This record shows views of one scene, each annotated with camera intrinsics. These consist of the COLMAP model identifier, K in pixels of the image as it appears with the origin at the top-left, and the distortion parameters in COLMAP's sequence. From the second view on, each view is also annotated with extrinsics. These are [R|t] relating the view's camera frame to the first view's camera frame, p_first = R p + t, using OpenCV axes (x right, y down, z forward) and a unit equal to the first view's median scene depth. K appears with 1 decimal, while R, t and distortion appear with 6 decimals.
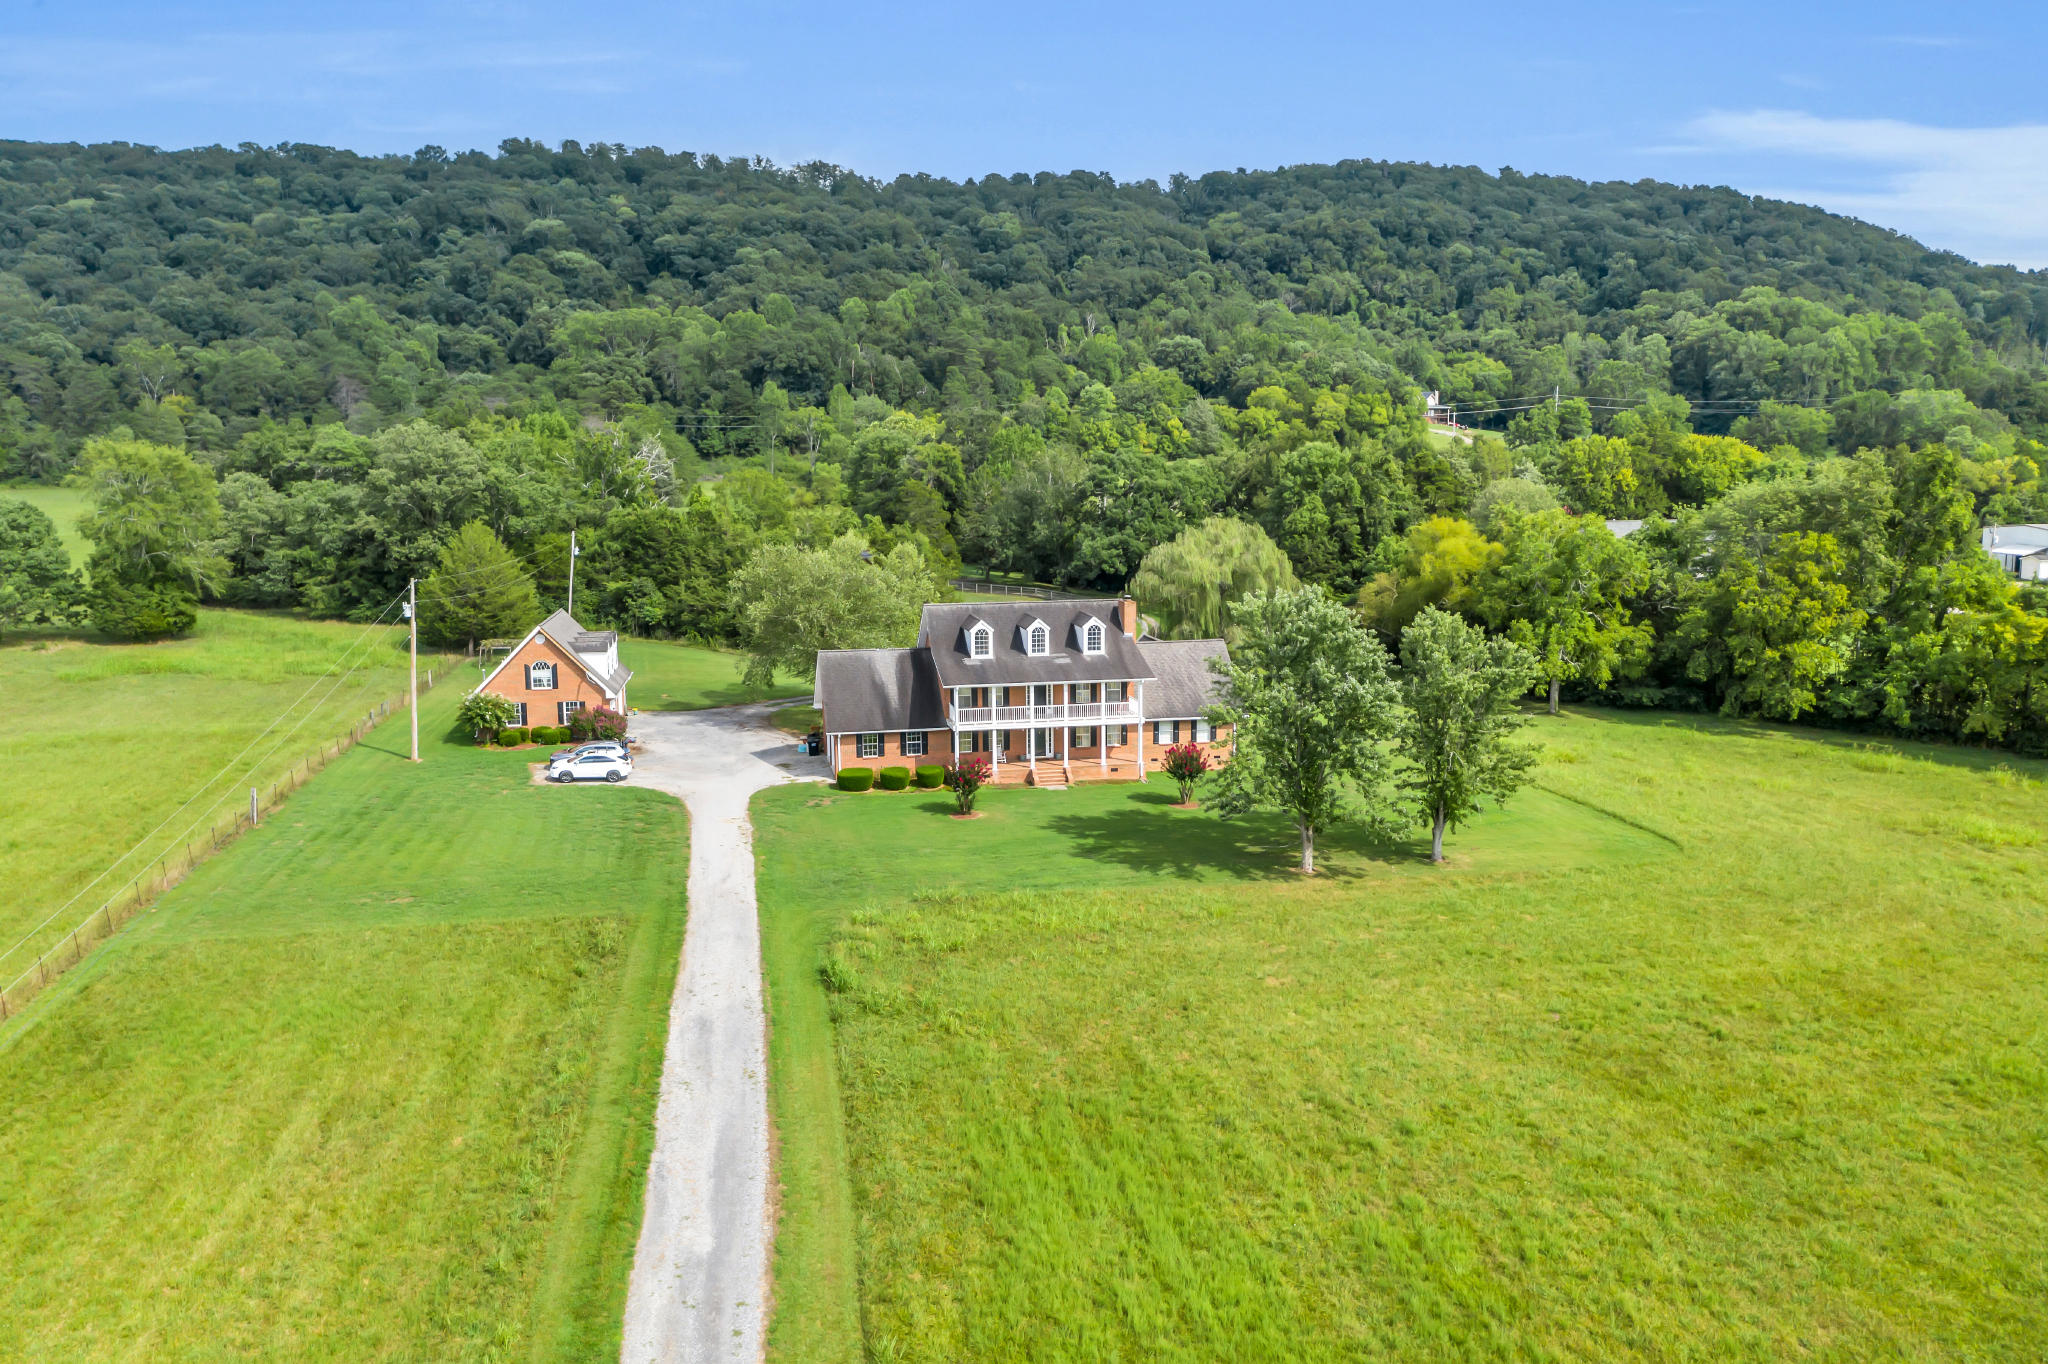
lens RADIAL K [[1630.9, 0, 1029.7], [0, 1630.9, 670.1], [0, 0, 1]] dist [-0.003655, 0.008249]
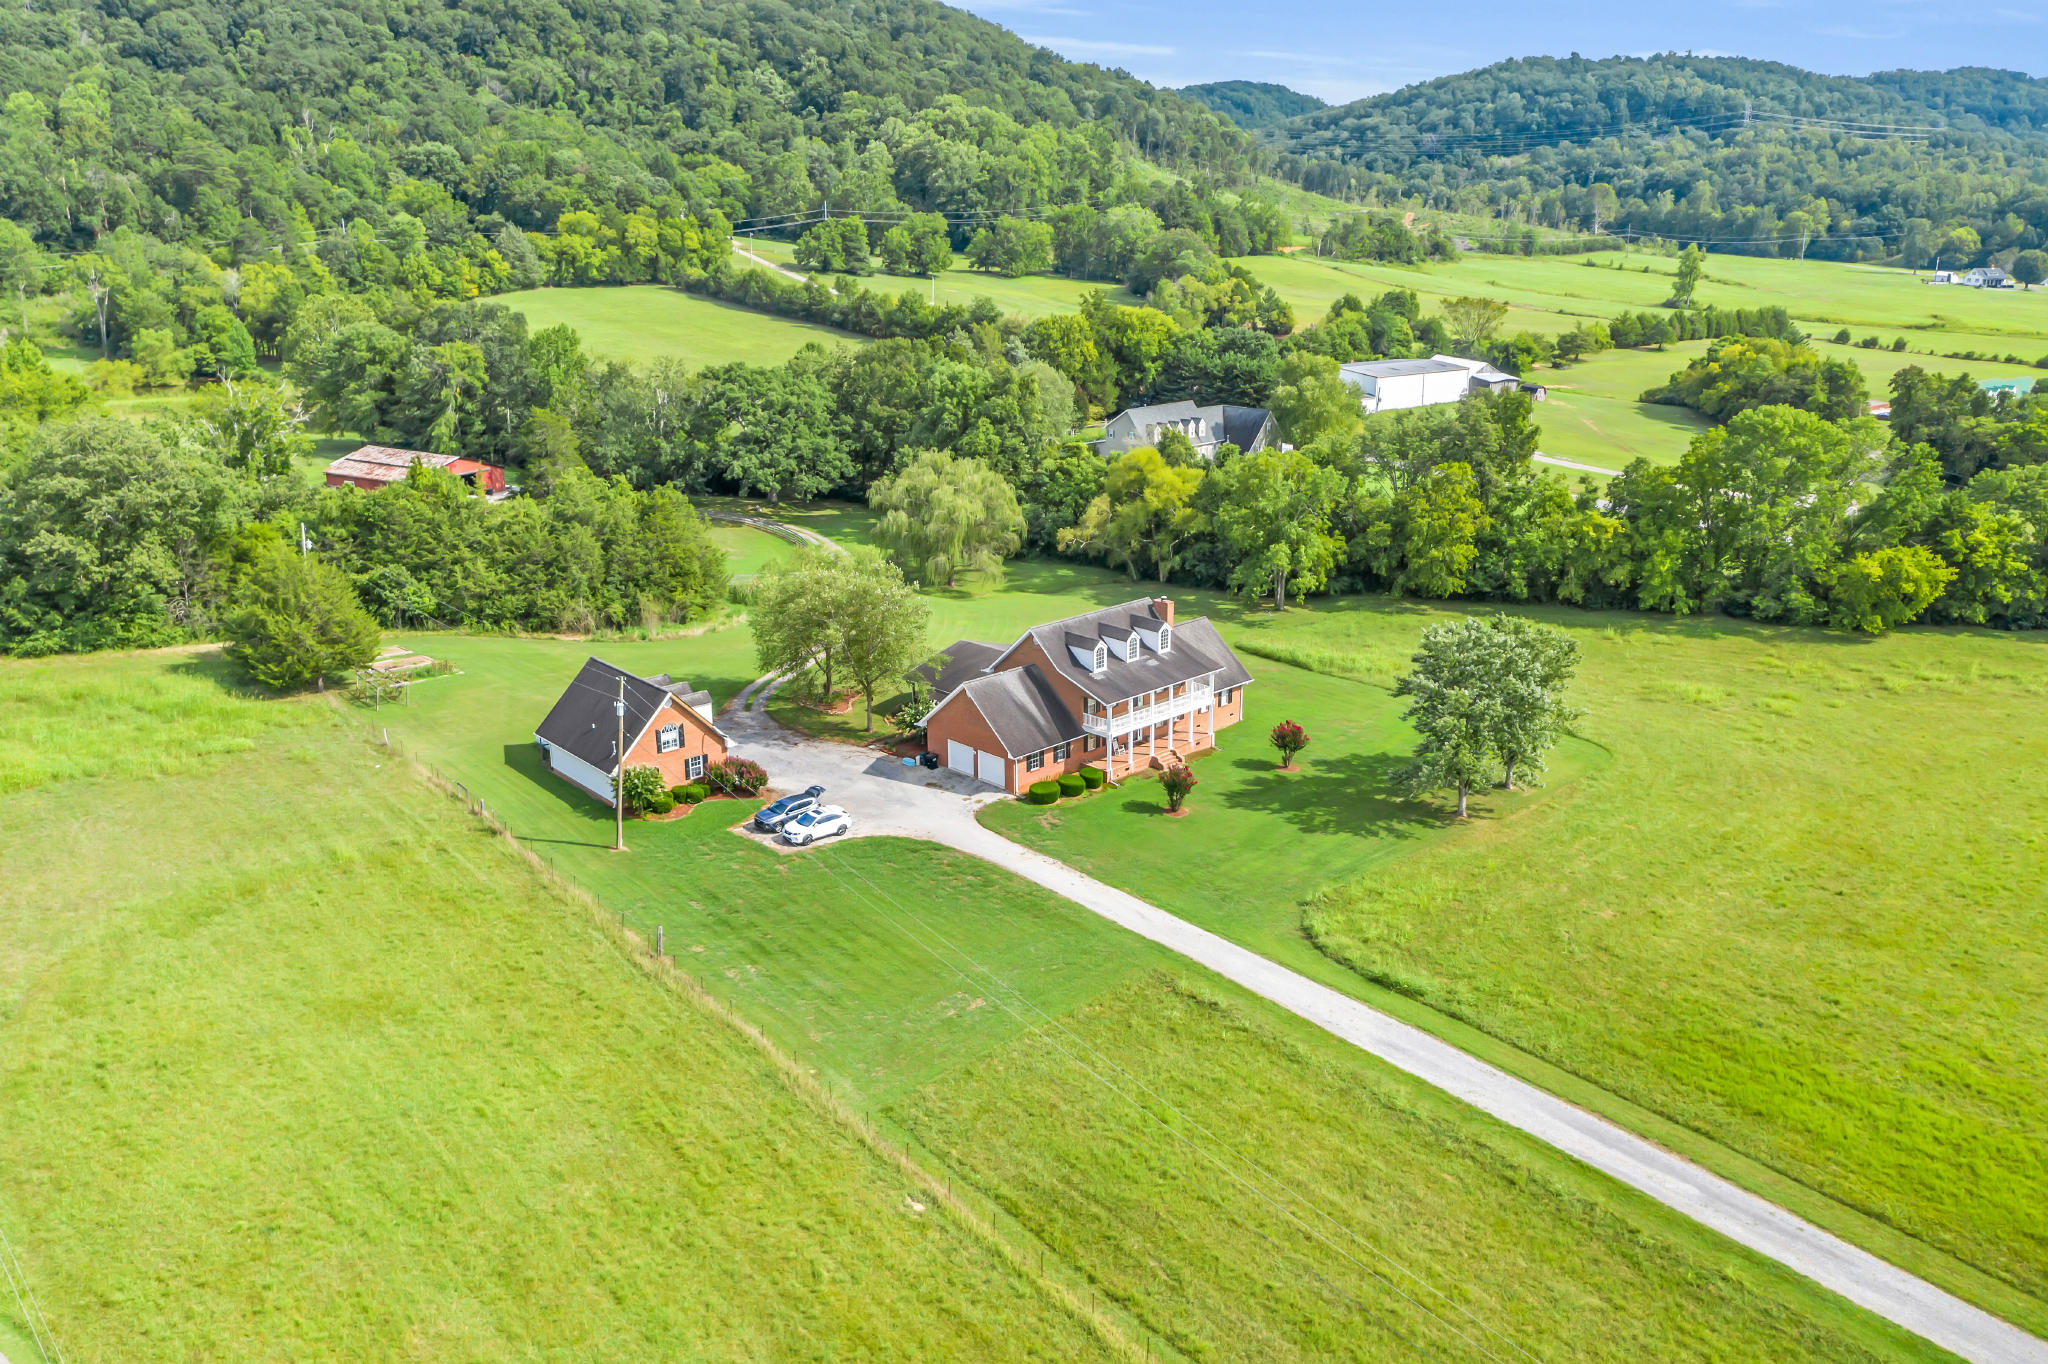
lens RADIAL K [[1636.3, 0, 1024.1], [0, 1636.3, 671.3], [0, 0, 1]] dist [-0.002598, 0.010941]
pose [[0.850182, -0.152058, 0.504052, -0.139554], [0.074452, 0.982487, 0.170810, -0.044254], [-0.521198, -0.107692, 0.846614, 0.002947]]
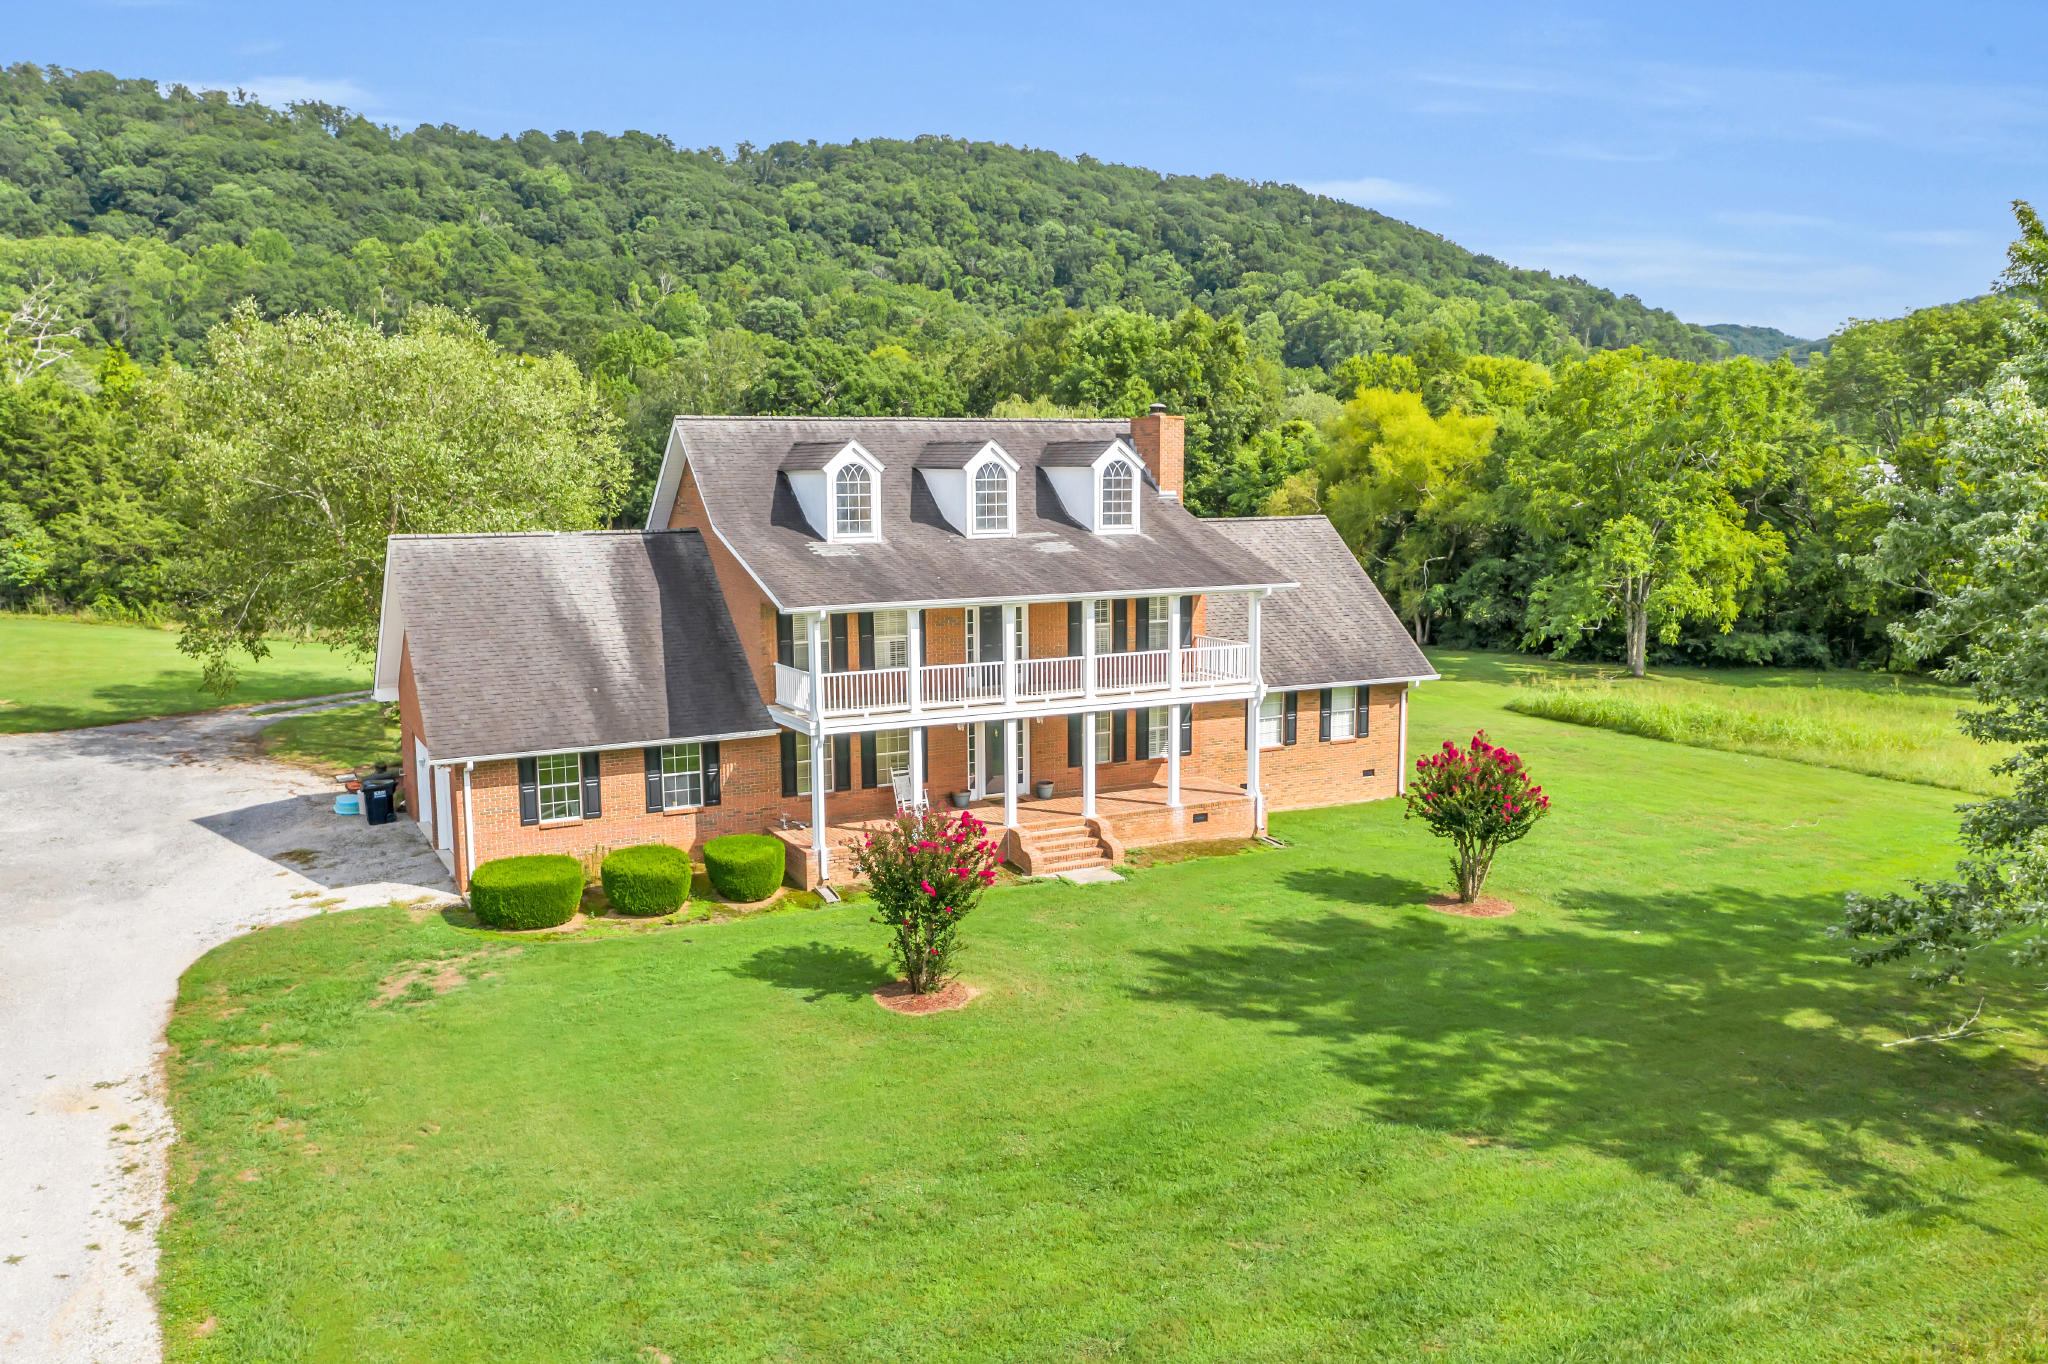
lens RADIAL K [[1630.9, 0, 1029.7], [0, 1630.9, 670.1], [0, 0, 1]] dist [-0.003655, 0.008249]
pose [[0.962075, -0.034692, 0.270569, -0.019137], [0.037780, 0.999267, -0.006208, 0.005366], [-0.270155, 0.016195, 0.962681, 0.128209]]
